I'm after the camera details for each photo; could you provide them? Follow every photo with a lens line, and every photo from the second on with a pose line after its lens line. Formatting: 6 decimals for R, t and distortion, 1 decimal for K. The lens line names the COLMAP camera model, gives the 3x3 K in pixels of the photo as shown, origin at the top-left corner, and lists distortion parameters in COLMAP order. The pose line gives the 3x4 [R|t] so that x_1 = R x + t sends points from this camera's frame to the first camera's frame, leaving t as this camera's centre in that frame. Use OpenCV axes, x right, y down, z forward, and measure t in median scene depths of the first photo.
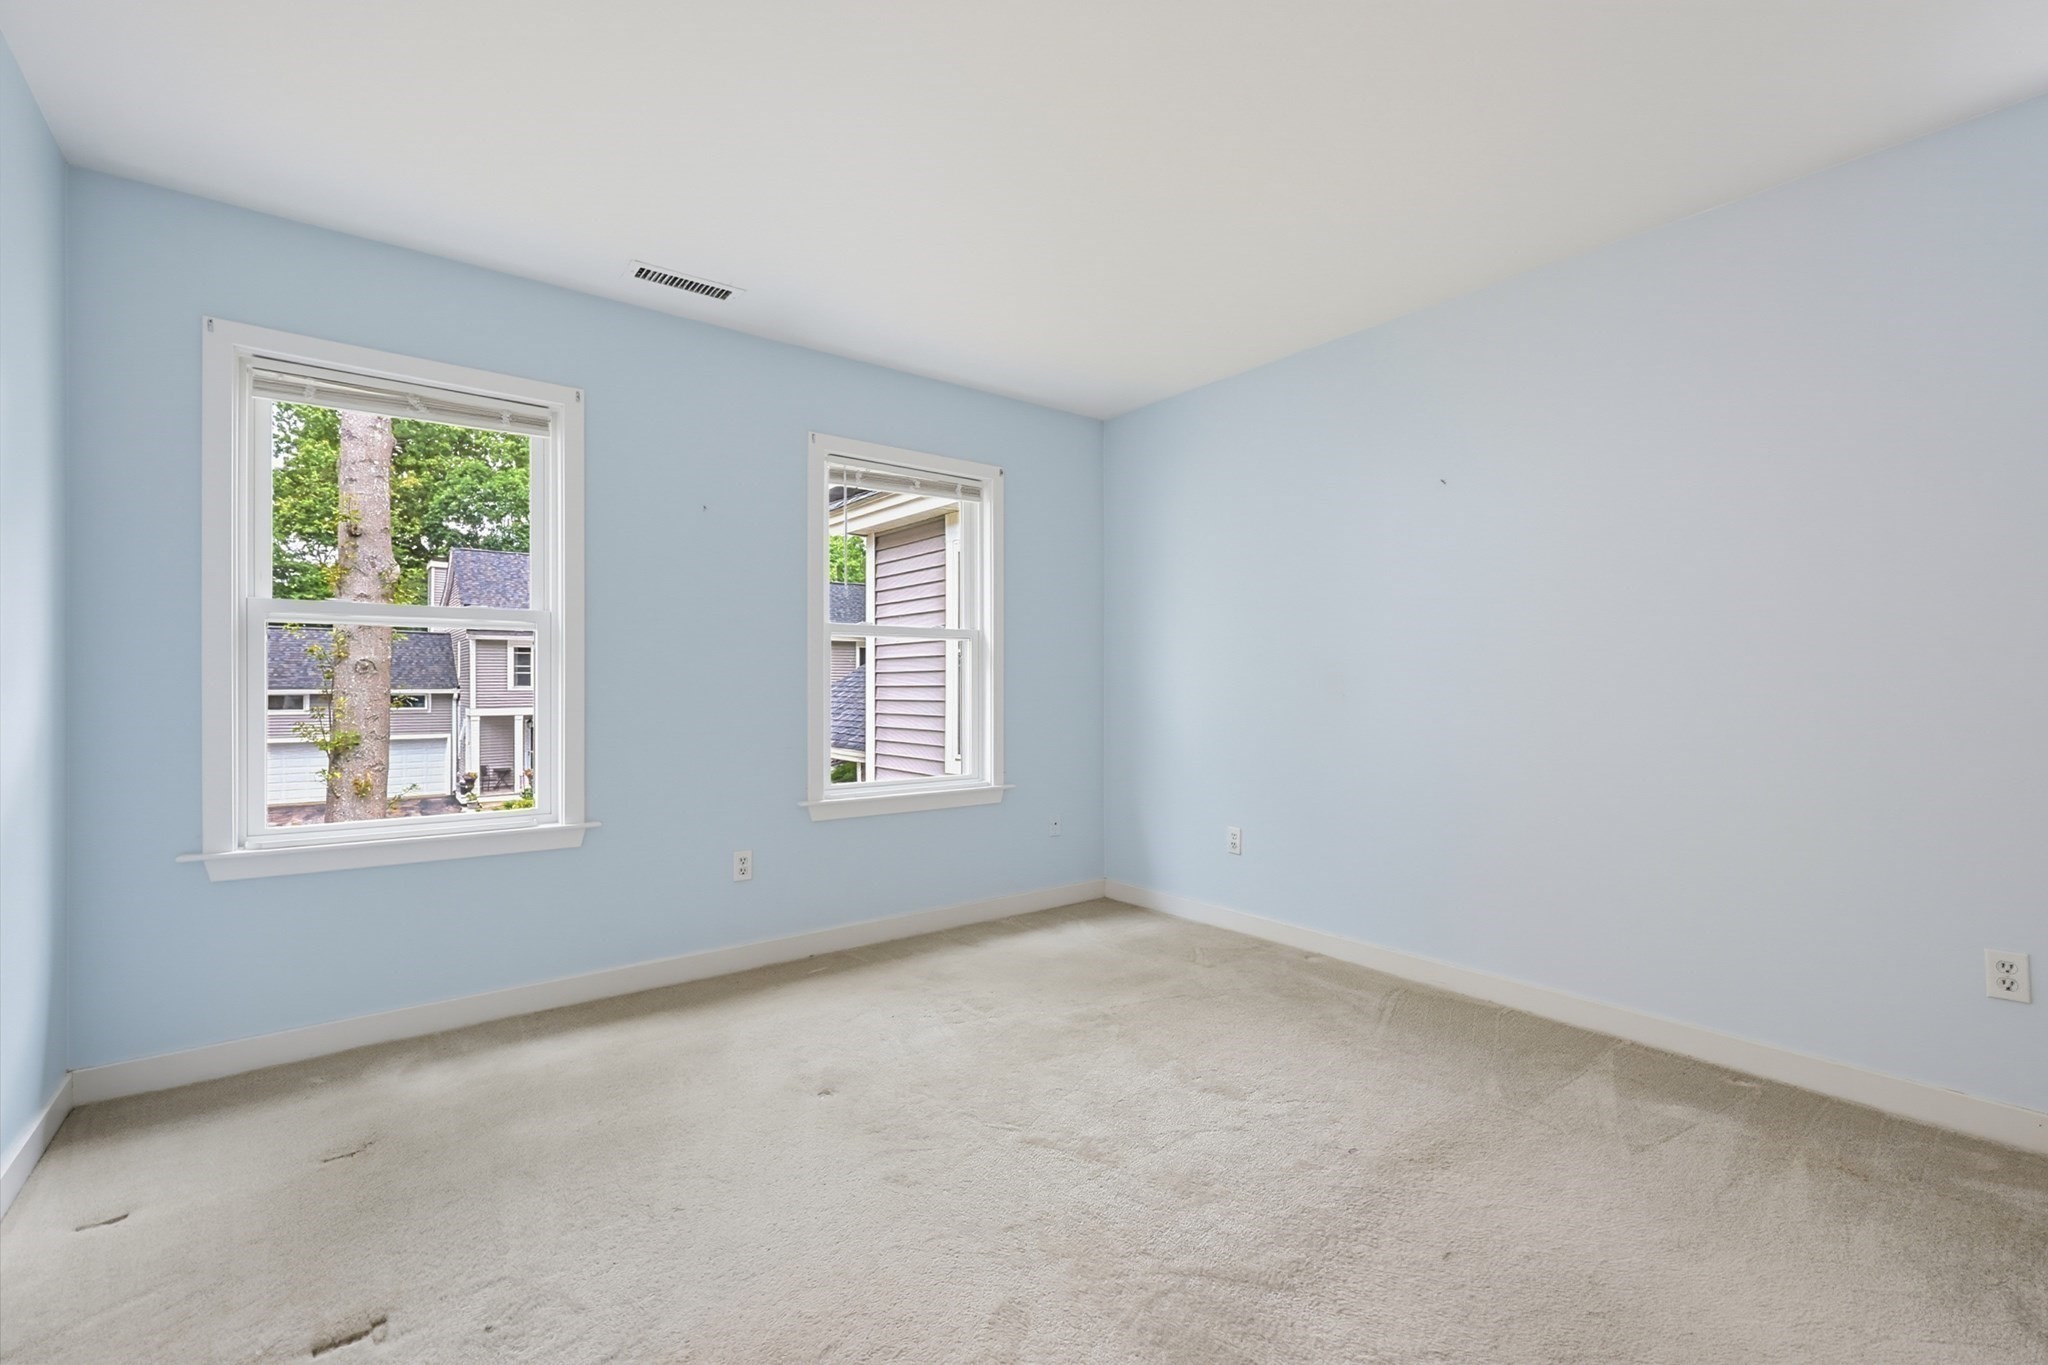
lens RADIAL K [[874.5, 0, 1057.0], [0, 874.5, 679.7], [0, 0, 1]] dist [0.001939, 0.000108]
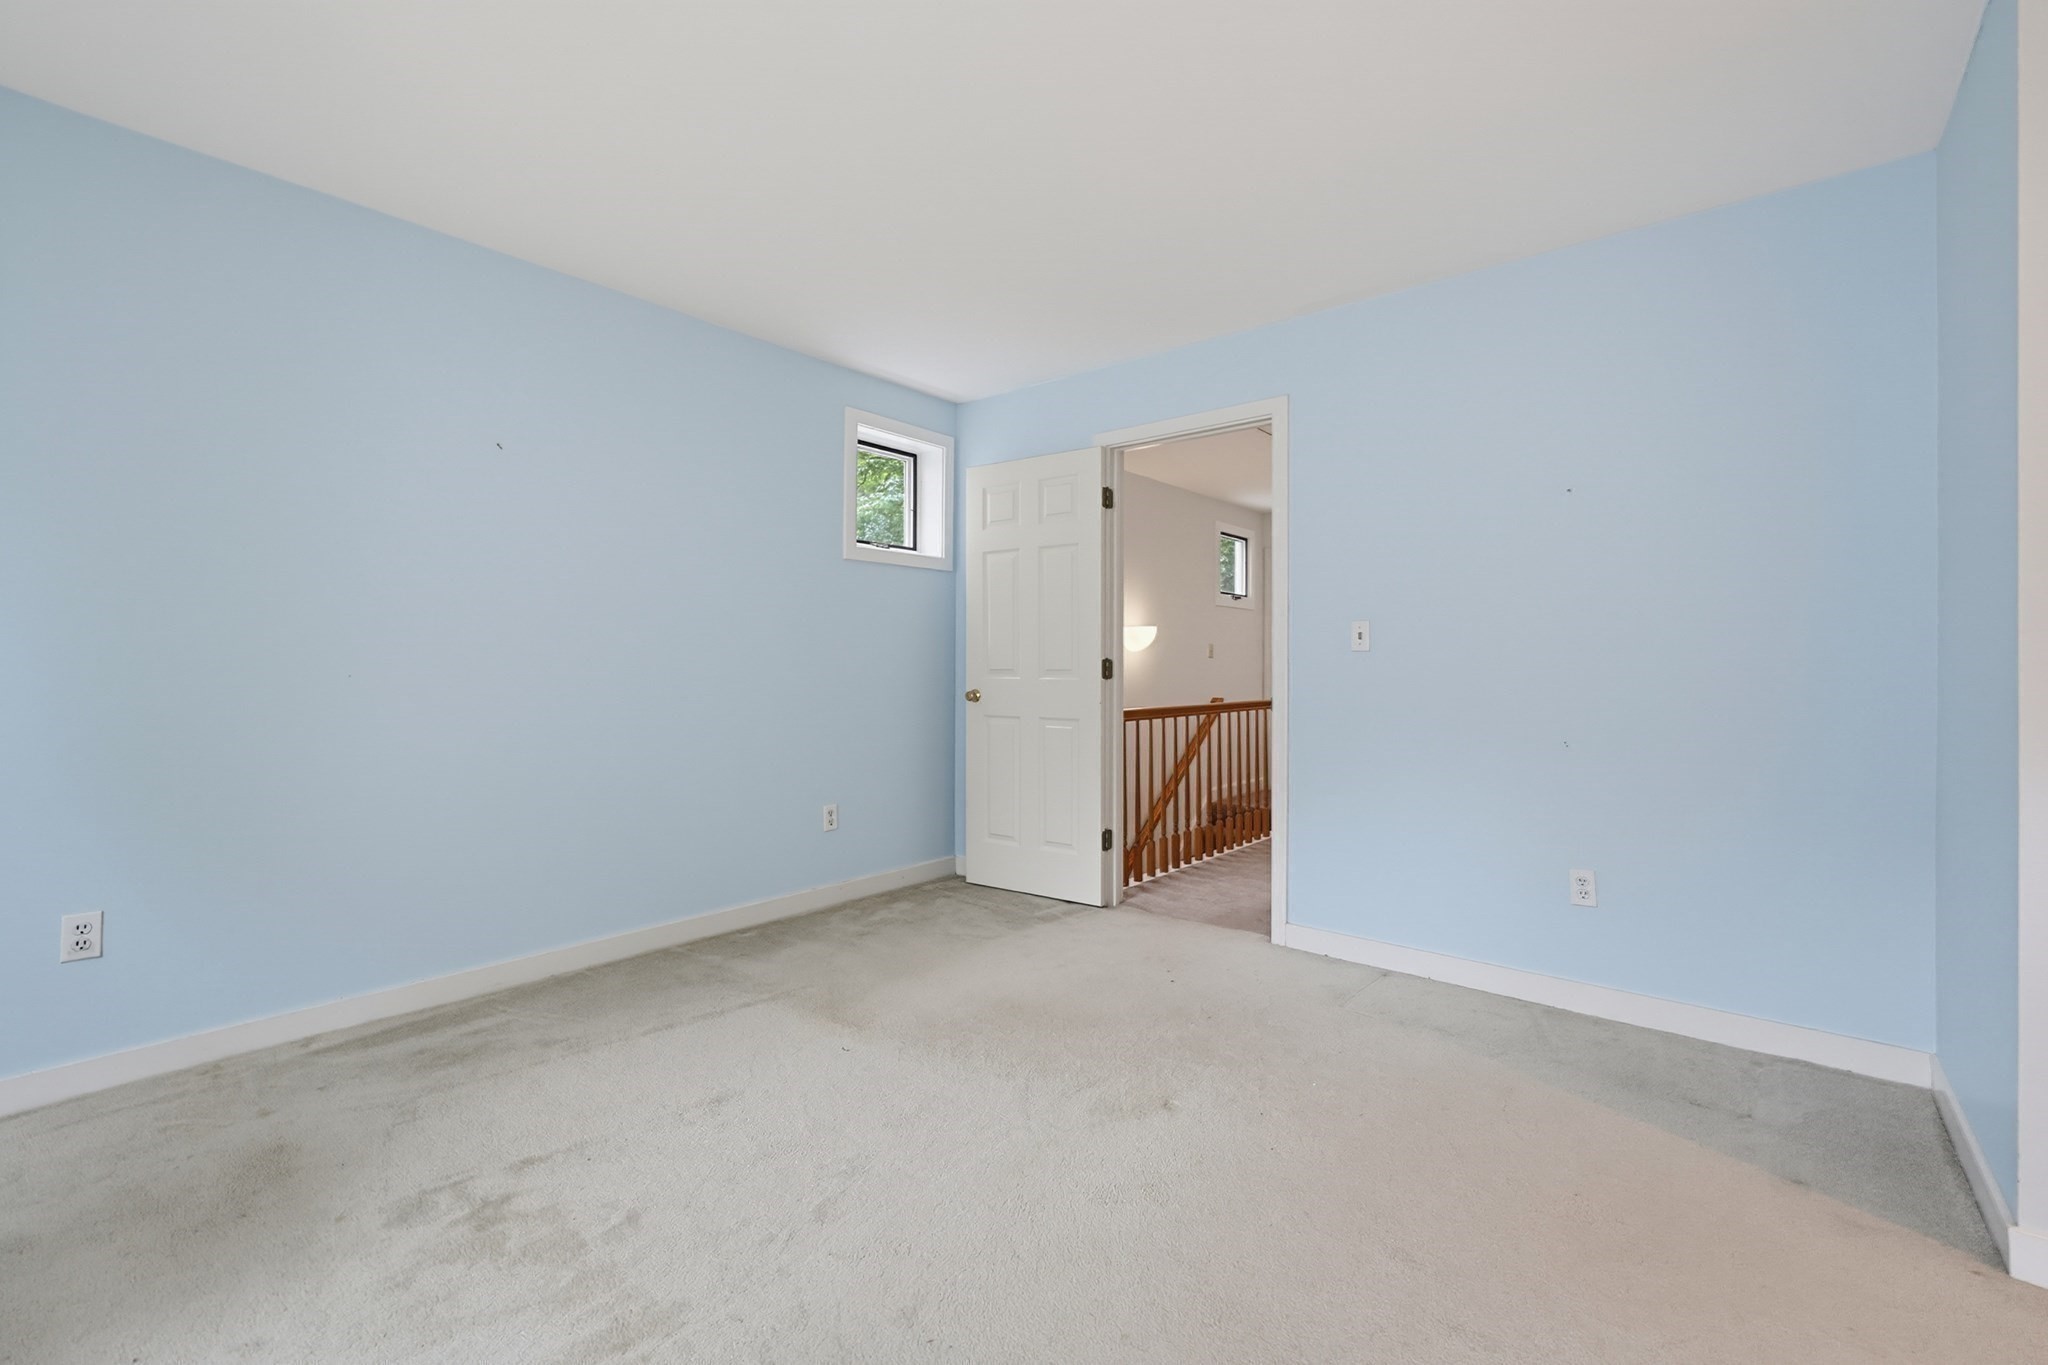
lens RADIAL K [[875.9, 0, 1024.0], [0, 875.9, 682.5], [0, 0, 1]] dist [0.000108, 0.000061]
pose [[-0.199458, -0.022857, 0.979640, -0.522941], [-0.022494, 0.999571, 0.018742, -0.004599], [-0.979648, -0.018297, -0.199887, 0.578092]]
